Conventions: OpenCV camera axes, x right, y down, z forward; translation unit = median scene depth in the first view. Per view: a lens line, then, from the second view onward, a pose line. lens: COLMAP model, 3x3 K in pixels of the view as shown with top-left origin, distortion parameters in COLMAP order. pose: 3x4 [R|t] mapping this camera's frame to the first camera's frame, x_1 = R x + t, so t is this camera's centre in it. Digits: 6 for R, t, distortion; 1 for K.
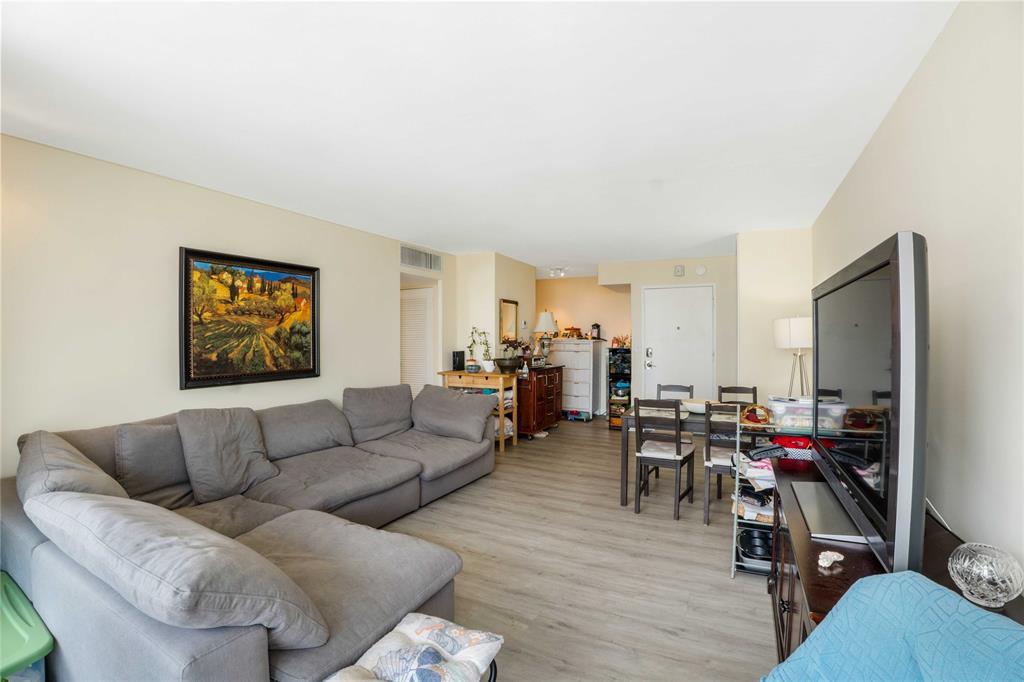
lens RADIAL K [[452.8, 0, 508.8], [0, 452.8, 336.3], [0, 0, 1]] dist [-0.097498, 0.015076]
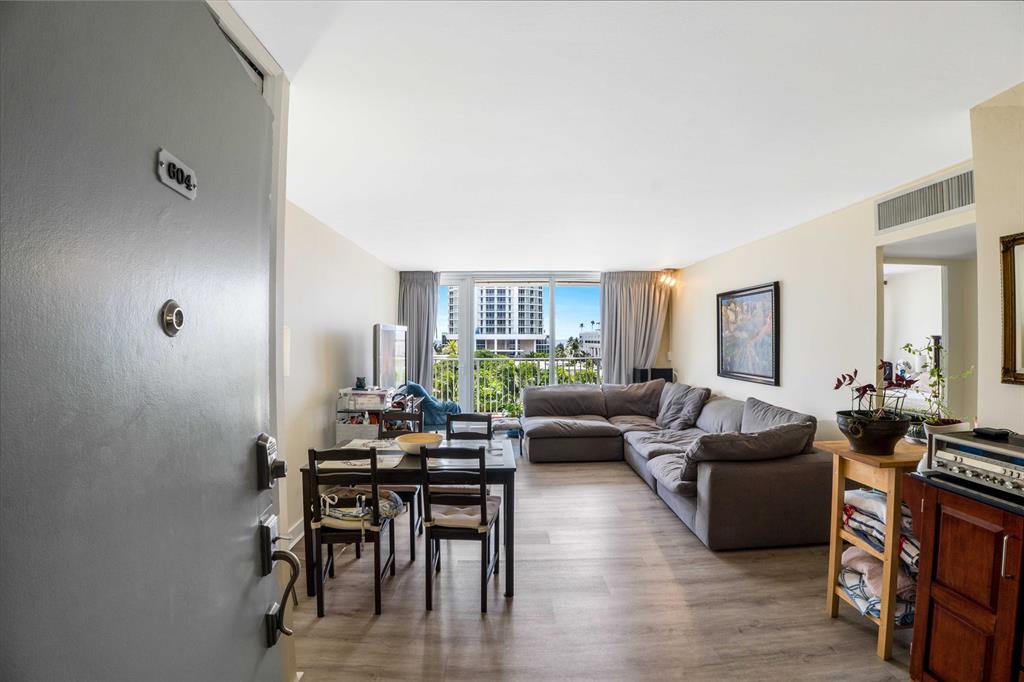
lens RADIAL K [[452.8, 0, 508.8], [0, 452.8, 336.3], [0, 0, 1]] dist [-0.097498, 0.015076]
pose [[-0.879357, 0.002960, -0.476154, 0.702305], [0.005103, 0.999982, -0.003207, -0.029659], [0.476135, -0.005250, -0.879356, 1.846152]]
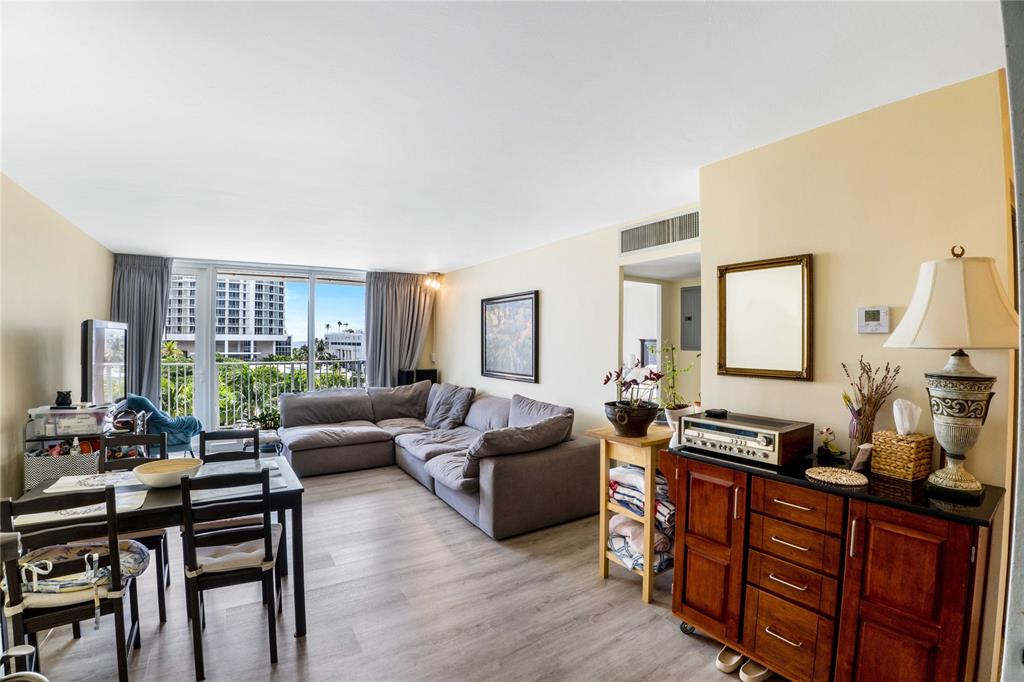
lens RADIAL K [[452.8, 0, 508.8], [0, 452.8, 336.3], [0, 0, 1]] dist [-0.097498, 0.015076]
pose [[-0.502778, -0.005467, -0.864398, 0.737367], [-0.000632, 0.999982, -0.005956, -0.029964], [0.864415, -0.002448, -0.502772, 1.774235]]
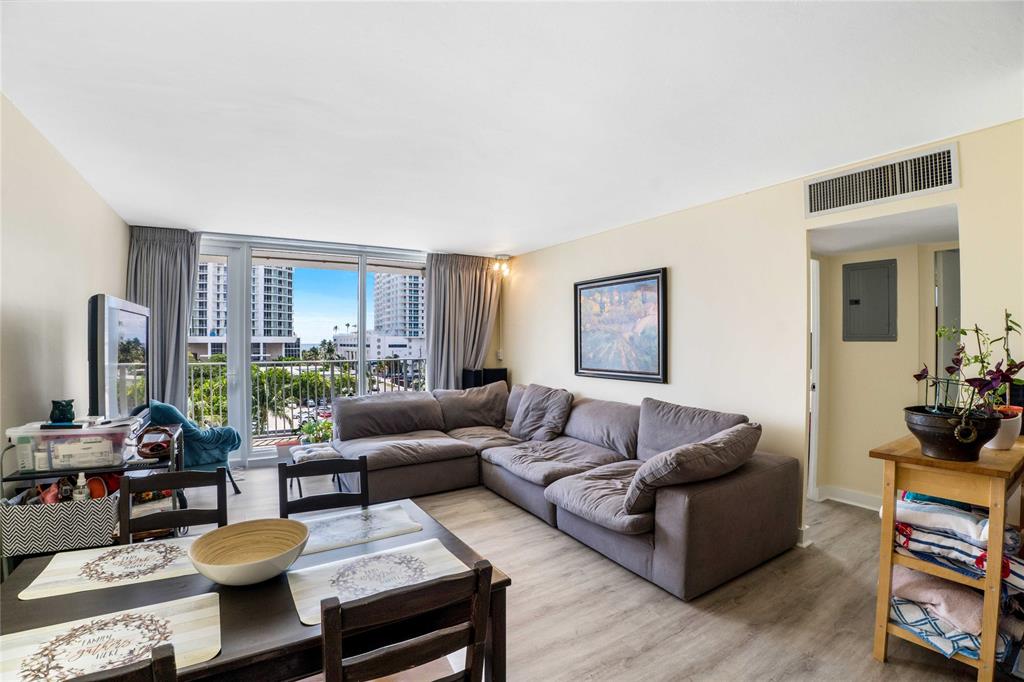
lens RADIAL K [[454.3, 0, 508.3], [0, 454.3, 342.8], [0, 0, 1]] dist [-0.098216, 0.015706]
pose [[-0.517455, 0.006995, -0.855682, 0.639696], [0.003401, 0.999975, 0.006118, -0.002864], [0.855704, 0.000256, -0.517466, 1.394516]]
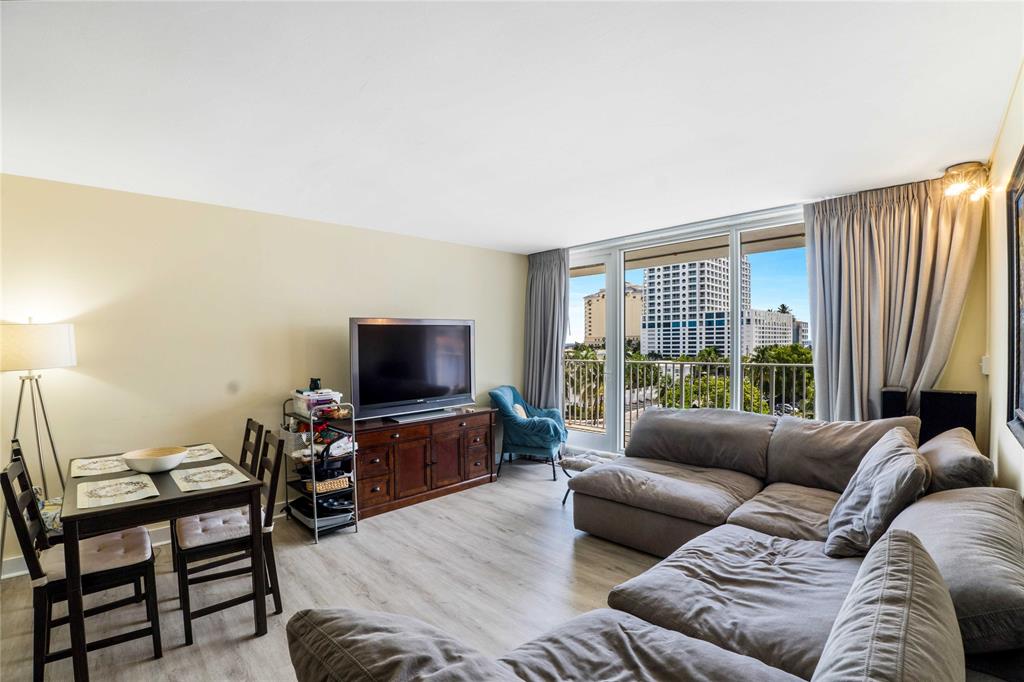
lens RADIAL K [[452.8, 0, 508.8], [0, 452.8, 336.3], [0, 0, 1]] dist [-0.097498, 0.015076]
pose [[-0.942702, 0.016557, 0.333226, -0.258296], [0.012594, 0.999822, -0.014048, -0.002883], [-0.333399, -0.009046, -0.942742, 1.485669]]
